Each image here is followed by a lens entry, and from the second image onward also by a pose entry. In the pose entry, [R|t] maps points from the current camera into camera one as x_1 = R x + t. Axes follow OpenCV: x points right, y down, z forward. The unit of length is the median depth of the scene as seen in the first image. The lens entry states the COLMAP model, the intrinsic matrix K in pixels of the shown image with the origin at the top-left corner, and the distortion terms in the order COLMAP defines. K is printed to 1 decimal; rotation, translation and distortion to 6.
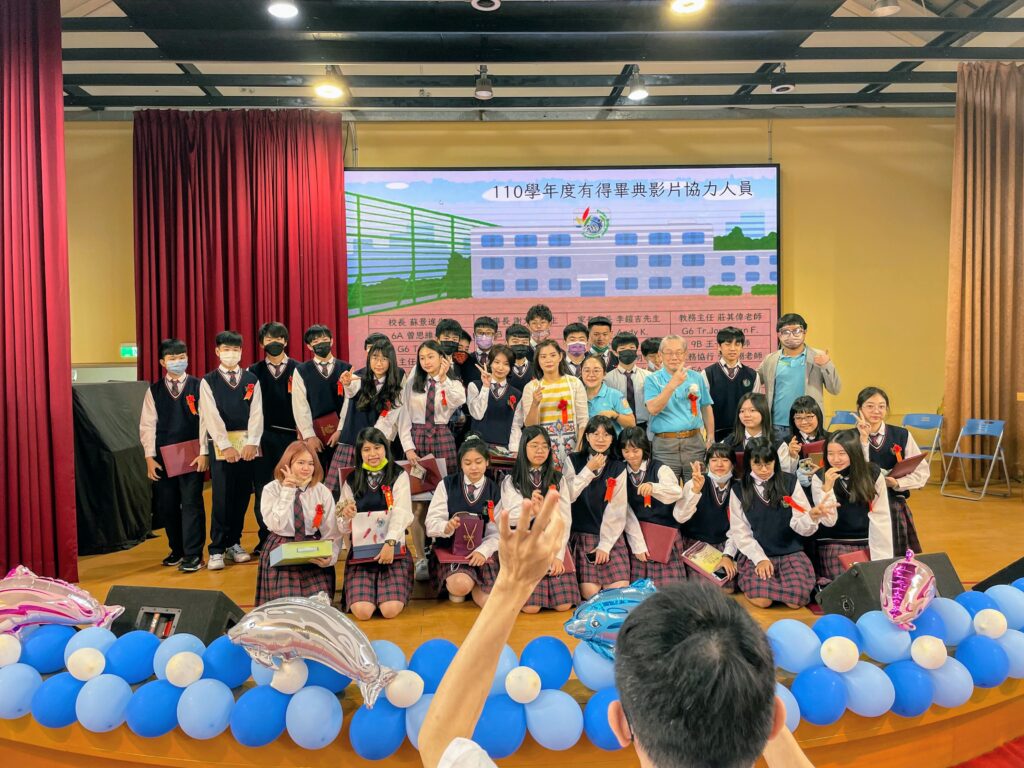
lens RADIAL K [[764.7, 0, 507.5], [0, 764.7, 382.5], [0, 0, 1]] dist [0.076607, -0.095730]
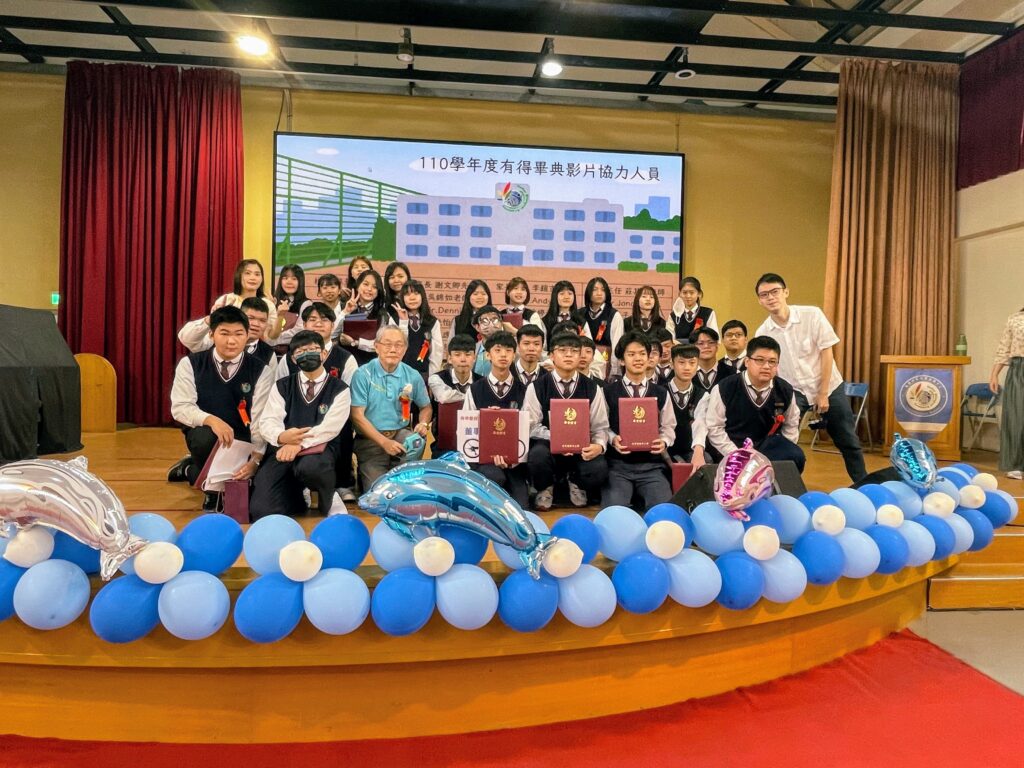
lens RADIAL K [[675.5, 0, 512.0], [0, 675.5, 384.0], [0, 0, 1]] dist [-0.005609, -0.000413]
pose [[0.997101, 0.035897, 0.067091, 0.057076], [-0.036004, 0.999352, 0.000380, 0.052585], [-0.067034, -0.002794, 0.997747, 0.065087]]
